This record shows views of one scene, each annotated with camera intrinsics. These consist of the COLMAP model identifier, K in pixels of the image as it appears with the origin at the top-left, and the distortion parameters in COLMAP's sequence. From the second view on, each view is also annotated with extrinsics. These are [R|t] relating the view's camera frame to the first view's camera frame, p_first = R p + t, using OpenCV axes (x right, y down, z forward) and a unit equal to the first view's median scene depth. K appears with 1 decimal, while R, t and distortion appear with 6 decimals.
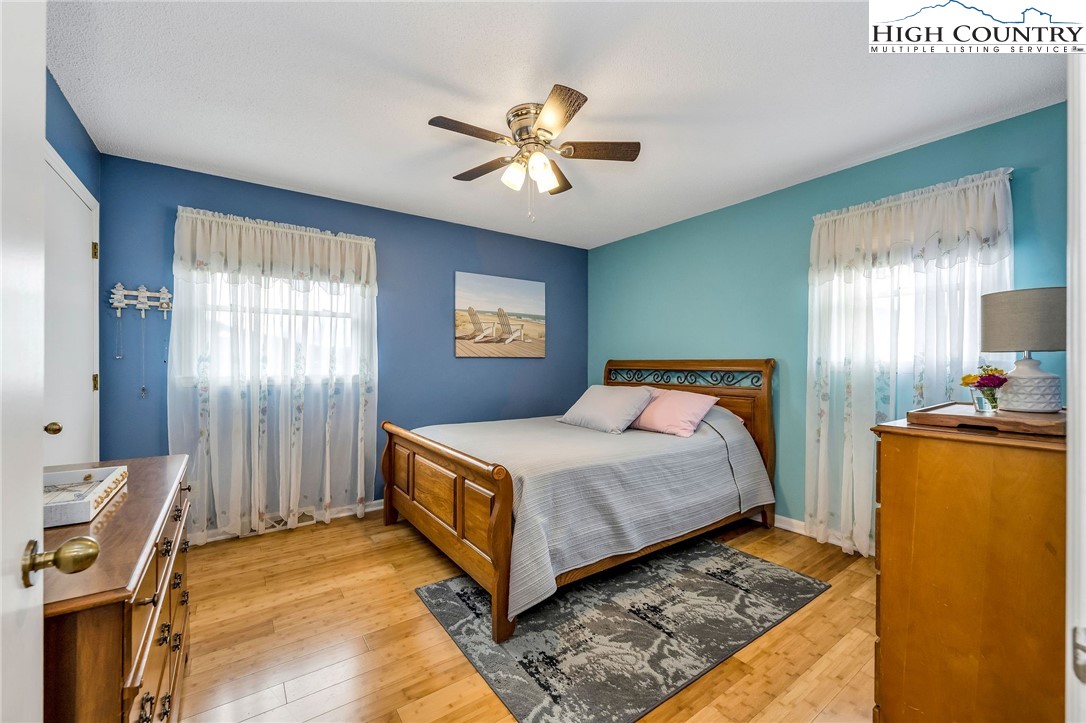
lens RADIAL K [[432.7, 0, 544.1], [0, 432.7, 363.6], [0, 0, 1]] dist [-0.000755, -0.000028]
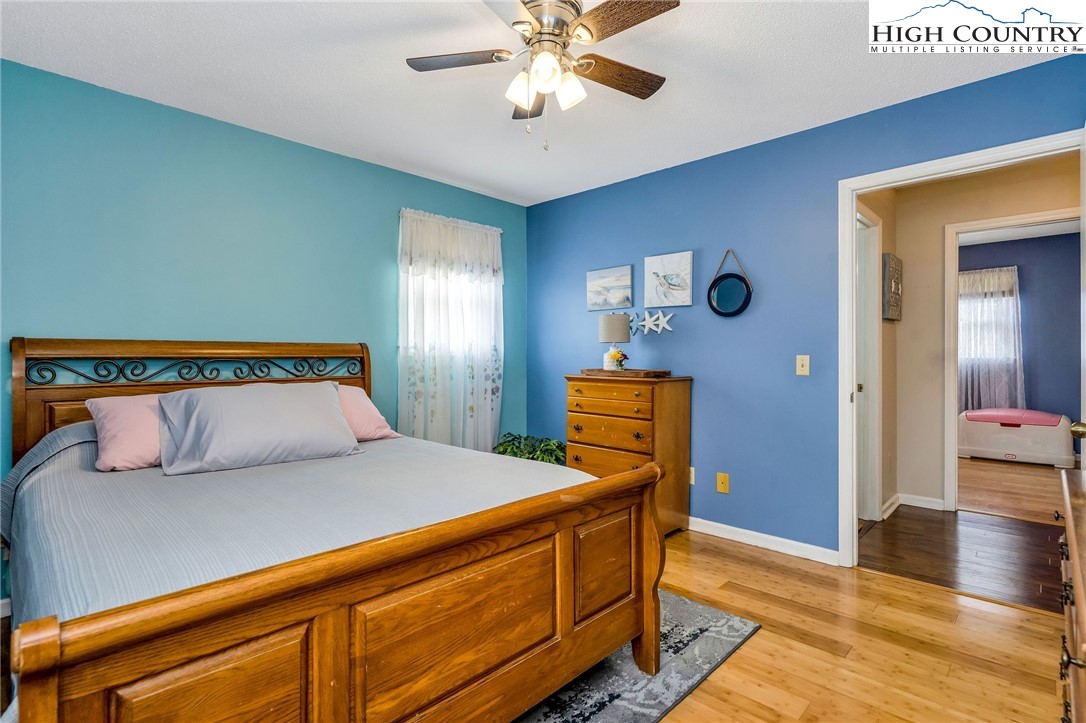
lens RADIAL K [[520.5, 0, 544.1], [0, 520.5, 358.5], [0, 0, 1]] dist [-0.000050, -0.000055]
pose [[-0.170760, -0.017387, 0.985159, -0.720764], [-0.005860, 0.999845, 0.016630, 0.001174], [-0.985295, -0.002933, -0.170835, 0.931118]]
